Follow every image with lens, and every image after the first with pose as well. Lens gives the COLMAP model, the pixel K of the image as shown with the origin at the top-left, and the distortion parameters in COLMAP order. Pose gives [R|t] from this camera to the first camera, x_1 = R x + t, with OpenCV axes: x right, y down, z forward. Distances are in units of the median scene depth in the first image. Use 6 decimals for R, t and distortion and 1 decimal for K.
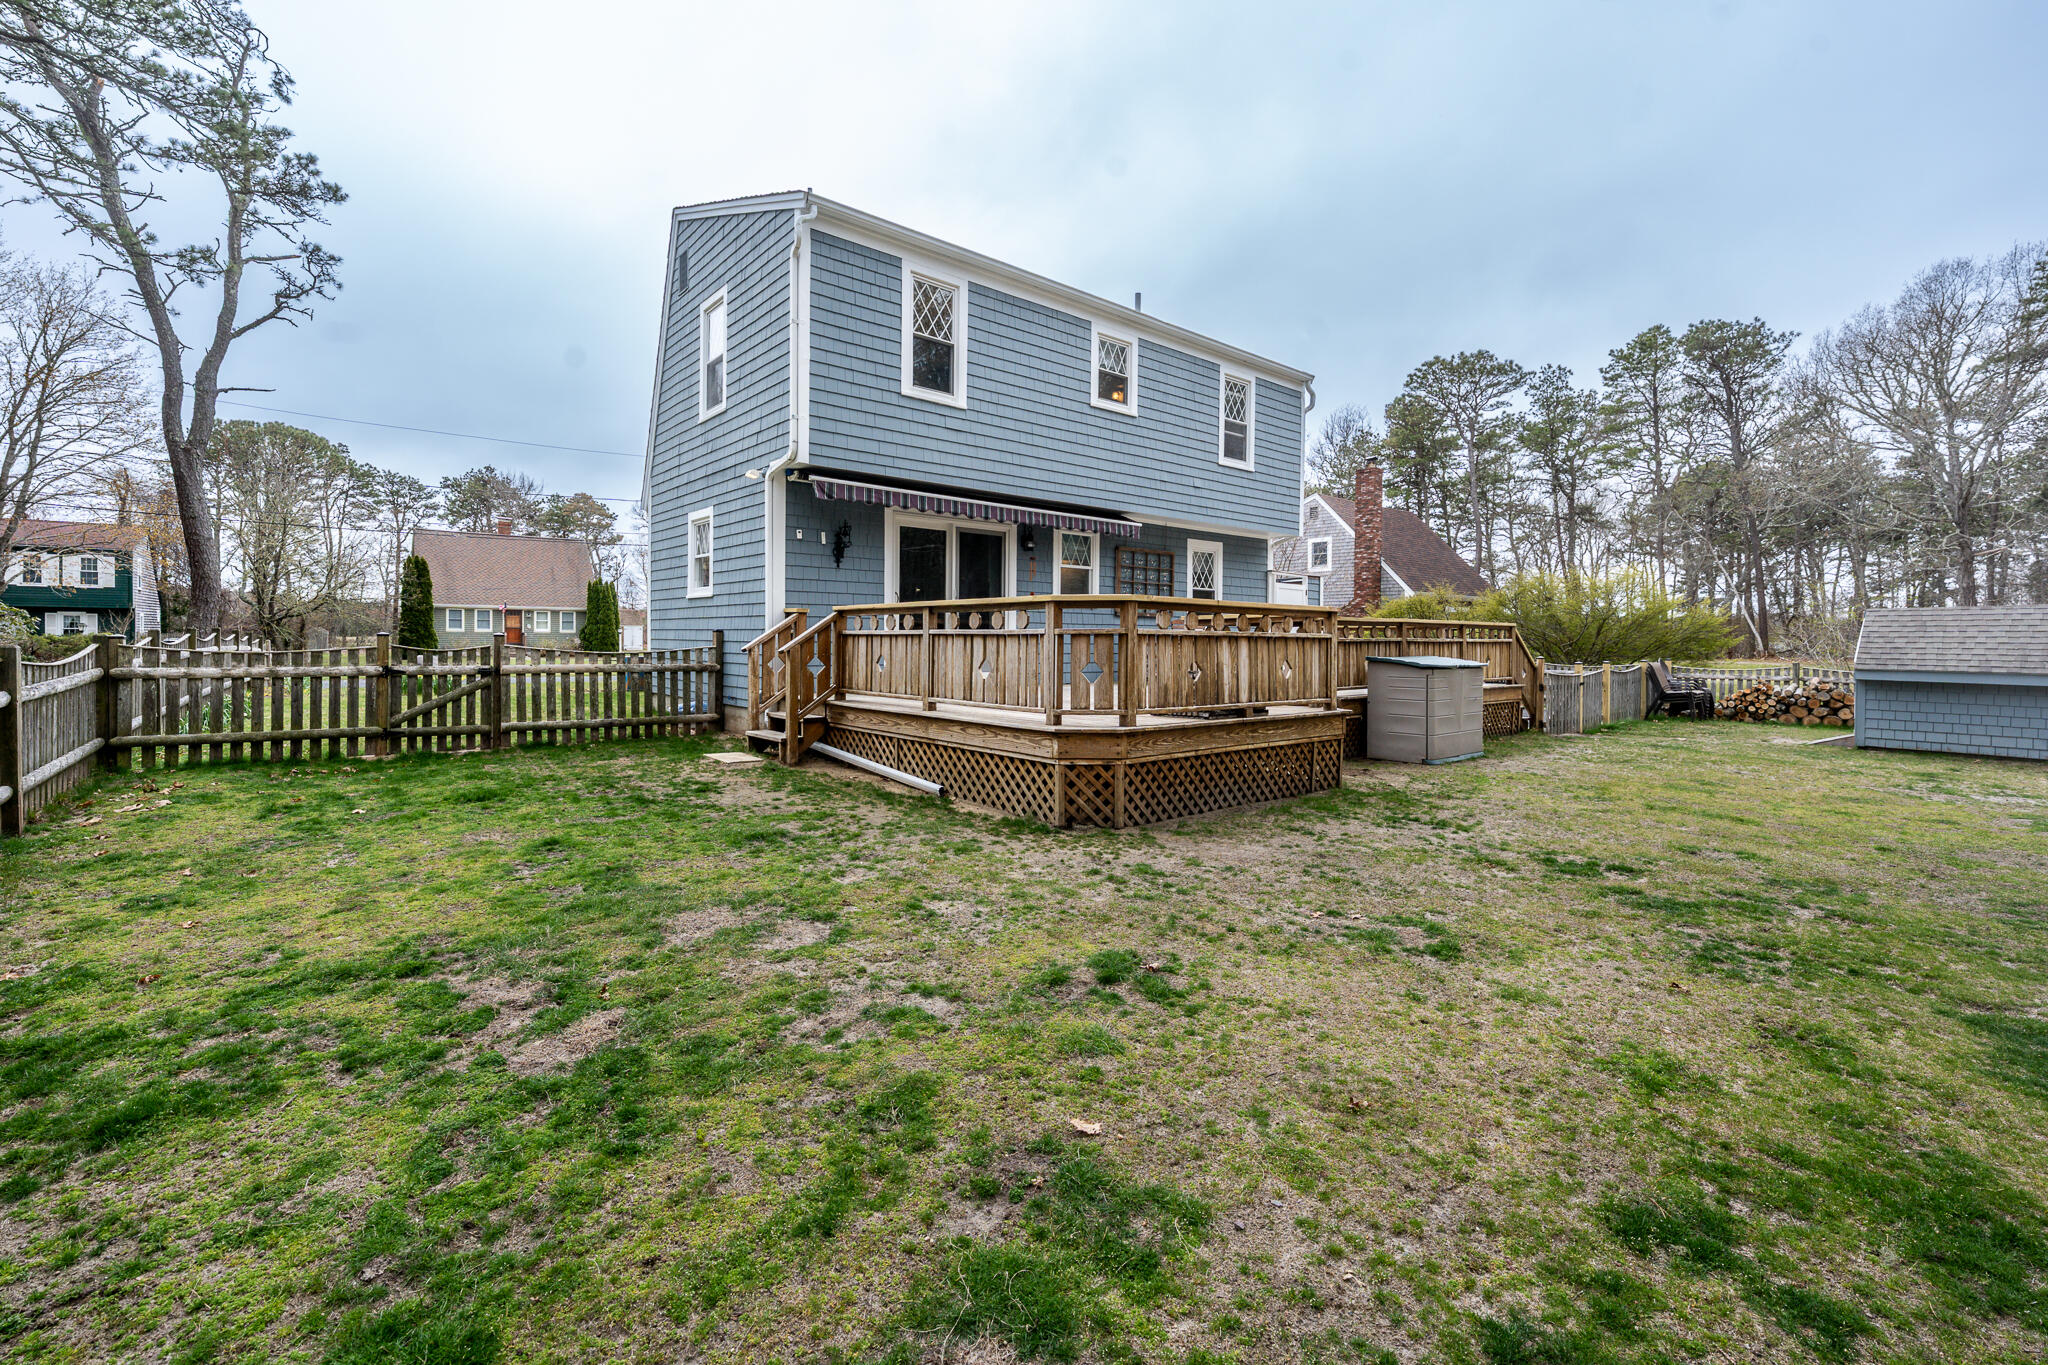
lens RADIAL K [[878.0, 0, 1028.0], [0, 878.0, 651.8], [0, 0, 1]] dist [0.000627, 0.000135]
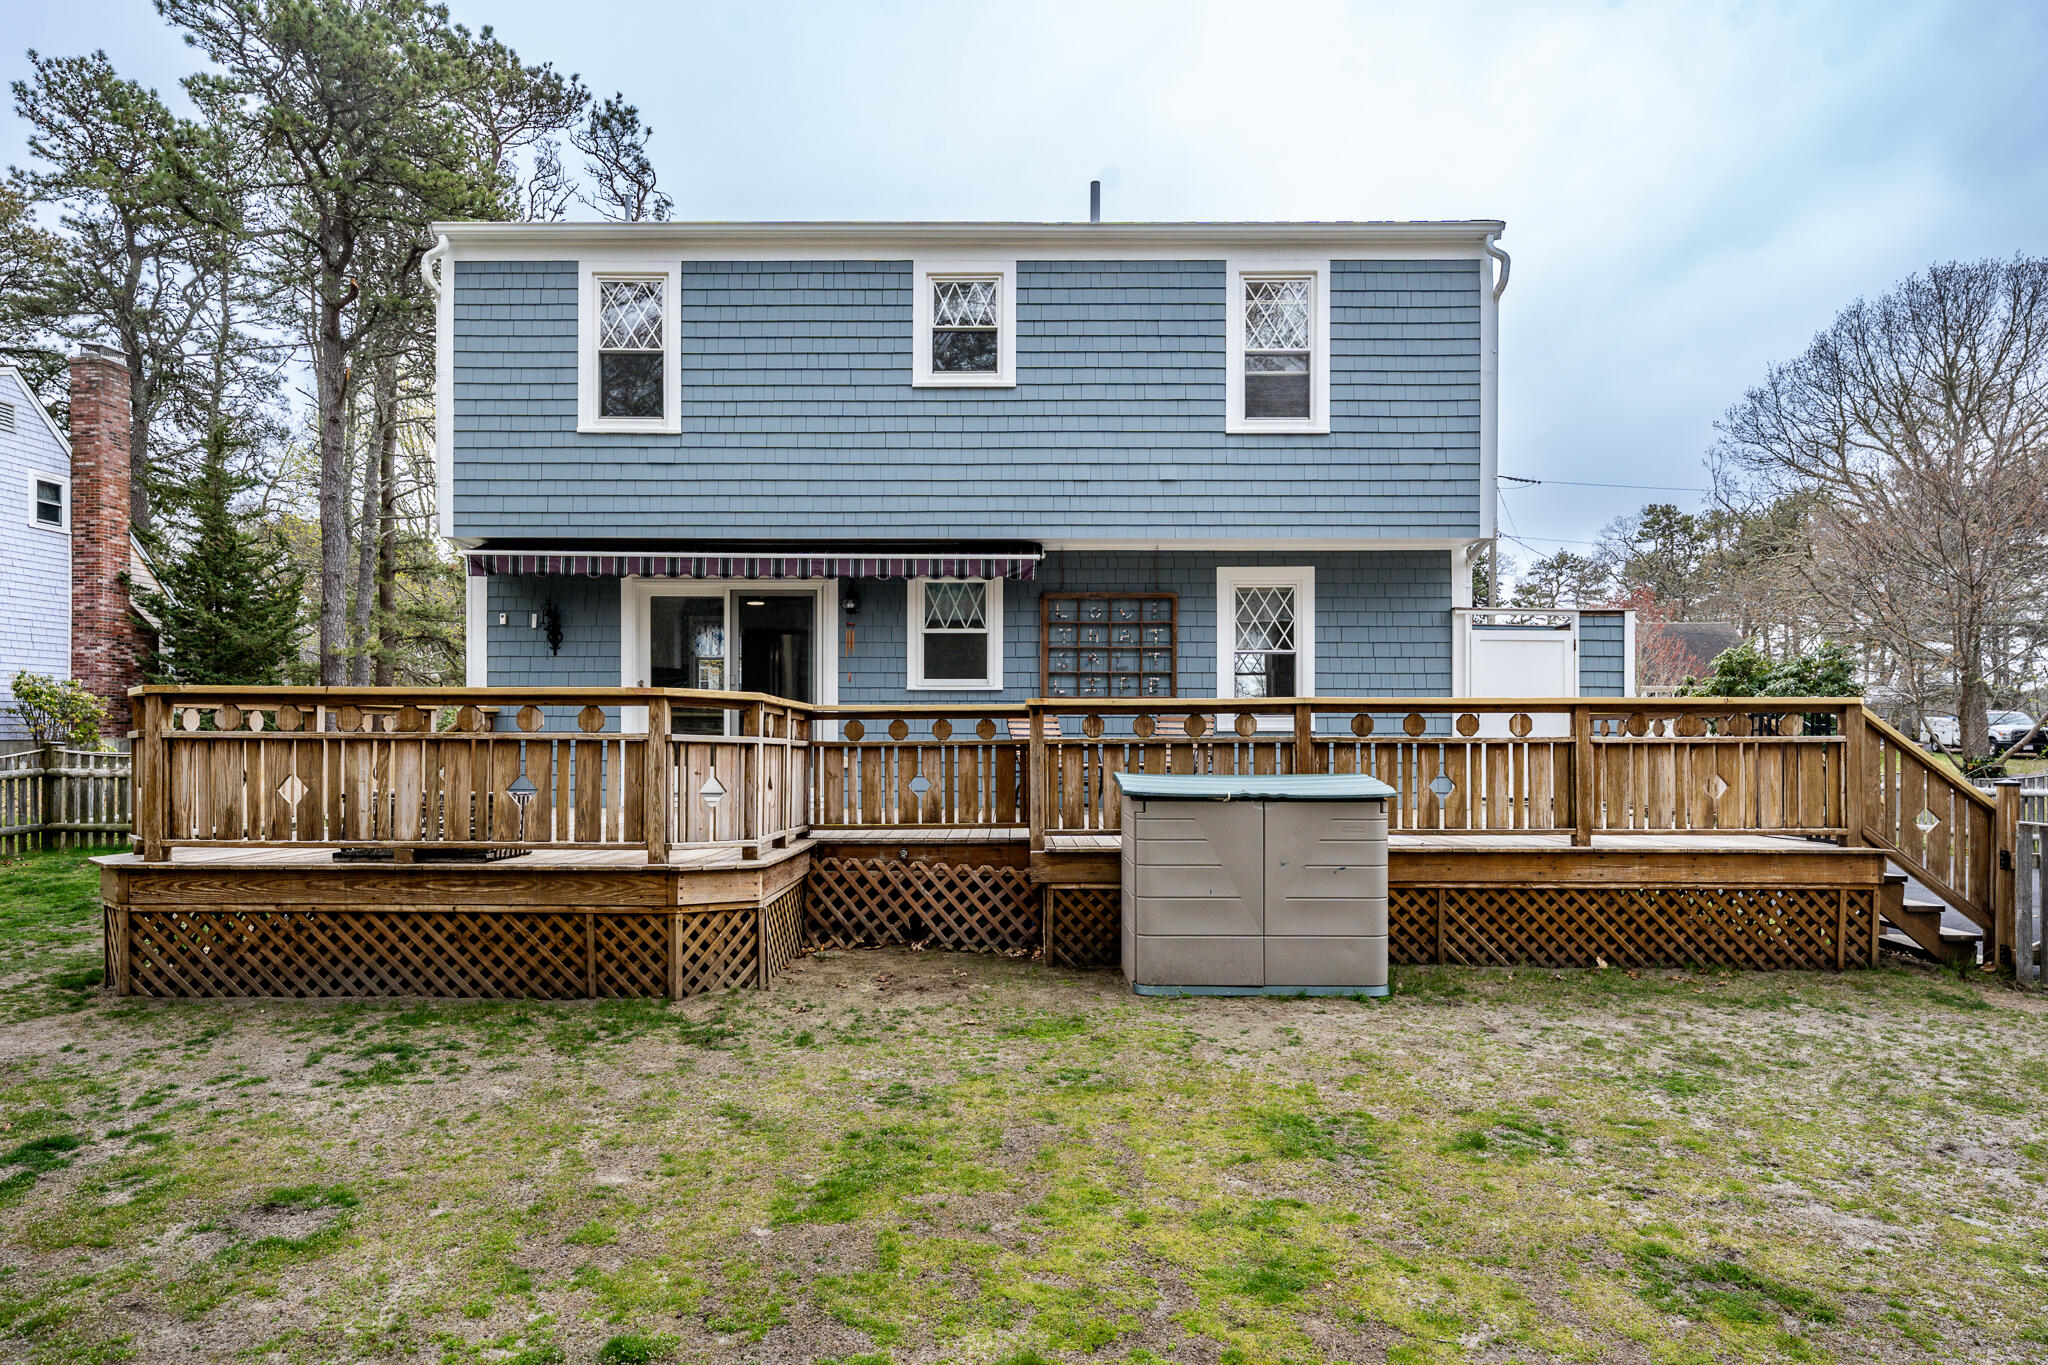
lens RADIAL K [[1197.9, 0, 1024.2], [0, 1197.9, 728.6], [0, 0, 1]] dist [0.002186, 0.000588]
pose [[0.759546, -0.010639, -0.650366, 0.578650], [-0.004321, 0.999762, -0.021401, -0.003887], [0.650439, 0.019065, 0.759319, 0.302298]]
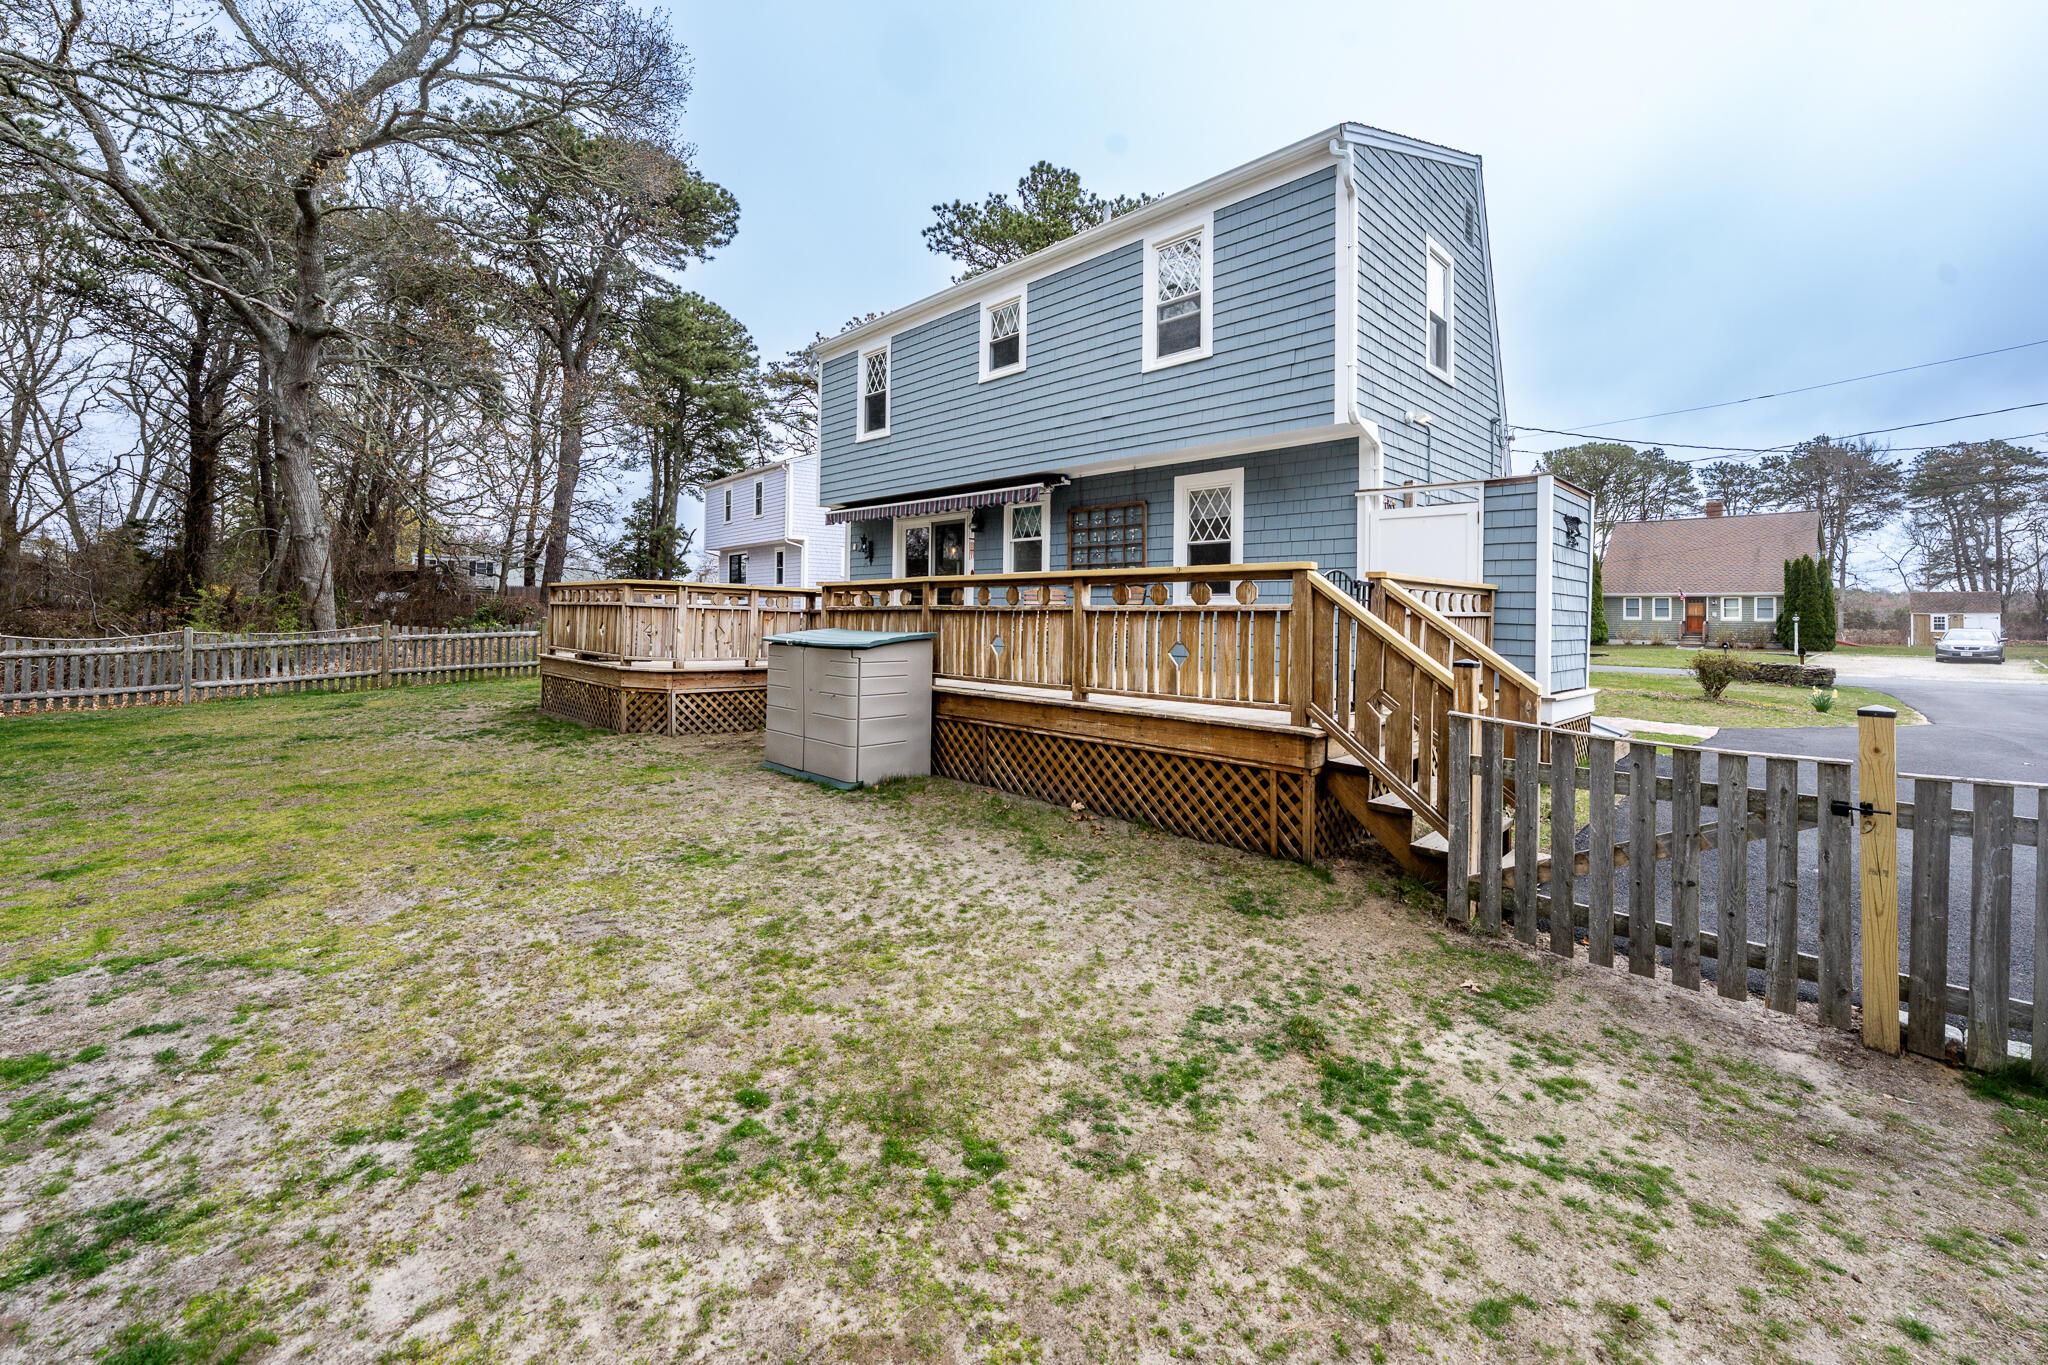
lens RADIAL K [[823.8, 0, 1025.7], [0, 823.8, 599.0], [0, 0, 1]] dist [-0.001441, -0.000073]
pose [[0.084839, -0.027337, -0.996020, 0.824383], [-0.026194, 0.999217, -0.029656, -0.002819], [0.996050, 0.028605, 0.084057, 0.790128]]
